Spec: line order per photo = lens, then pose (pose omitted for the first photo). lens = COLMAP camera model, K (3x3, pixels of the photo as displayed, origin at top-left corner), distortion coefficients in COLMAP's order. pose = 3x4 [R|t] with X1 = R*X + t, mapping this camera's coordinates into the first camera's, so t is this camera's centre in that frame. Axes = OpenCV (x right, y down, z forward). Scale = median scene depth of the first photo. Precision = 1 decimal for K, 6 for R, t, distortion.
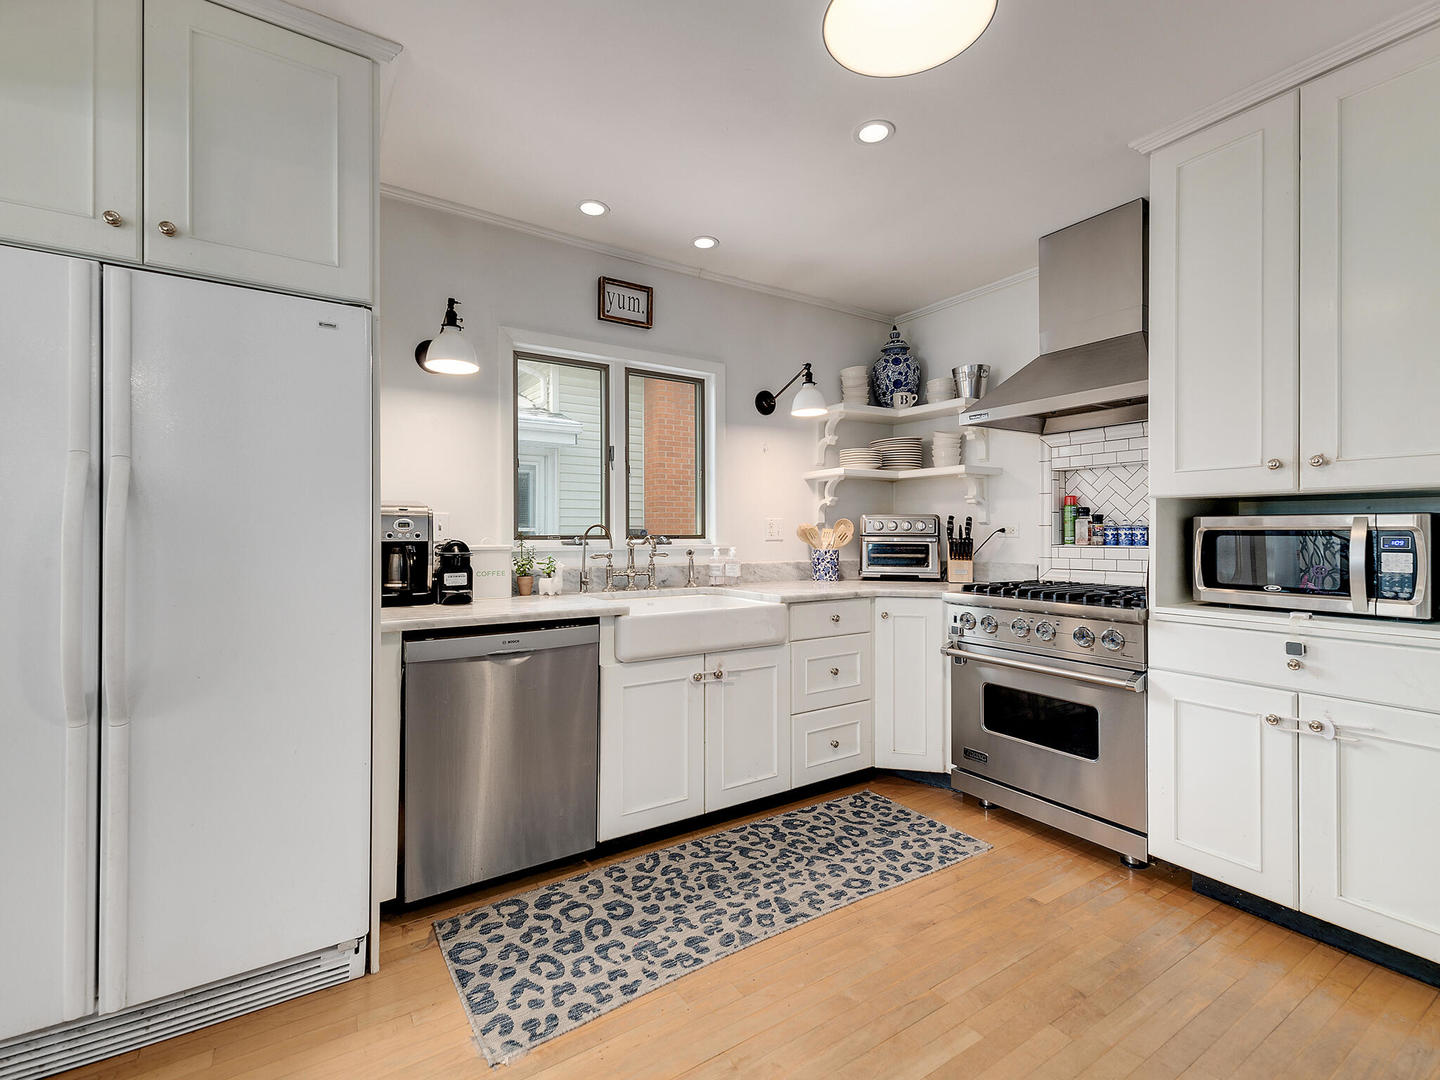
lens RADIAL K [[650.8, 0, 714.2], [0, 650.8, 532.8], [0, 0, 1]] dist [0.020059, -0.009428]
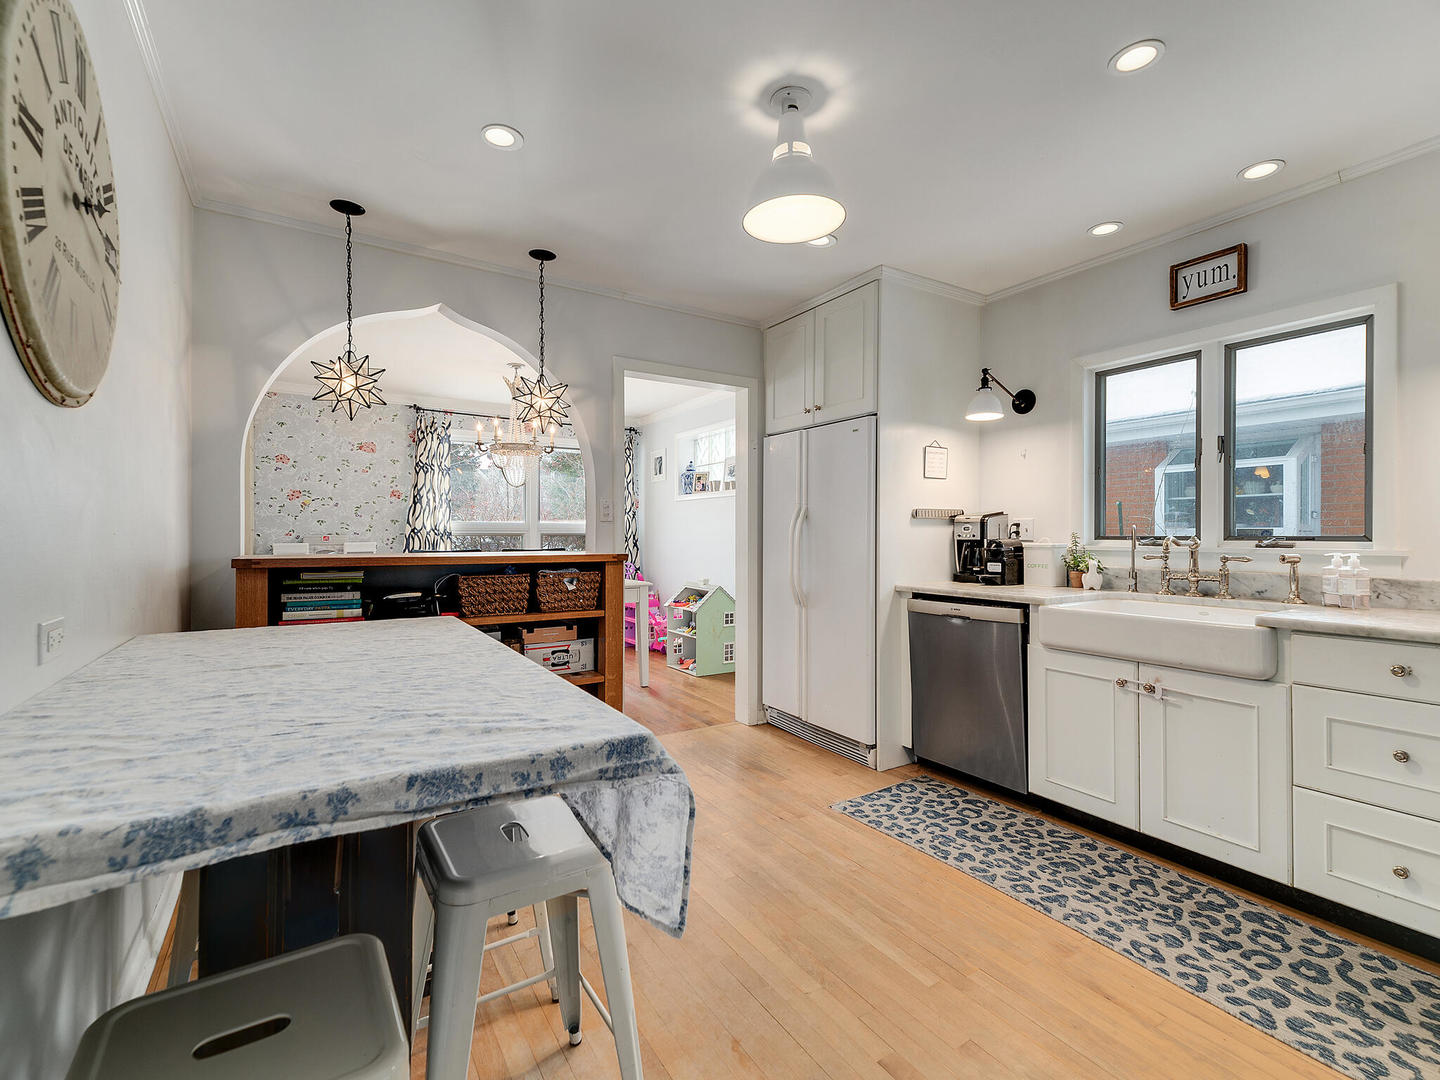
lens RADIAL K [[650.8, 0, 714.2], [0, 650.8, 532.8], [0, 0, 1]] dist [0.020059, -0.009428]
pose [[-0.021794, -0.001888, -0.999761, 1.016127], [0.002266, 0.999996, -0.001938, -0.000676], [0.999760, -0.002308, -0.021789, 0.439160]]
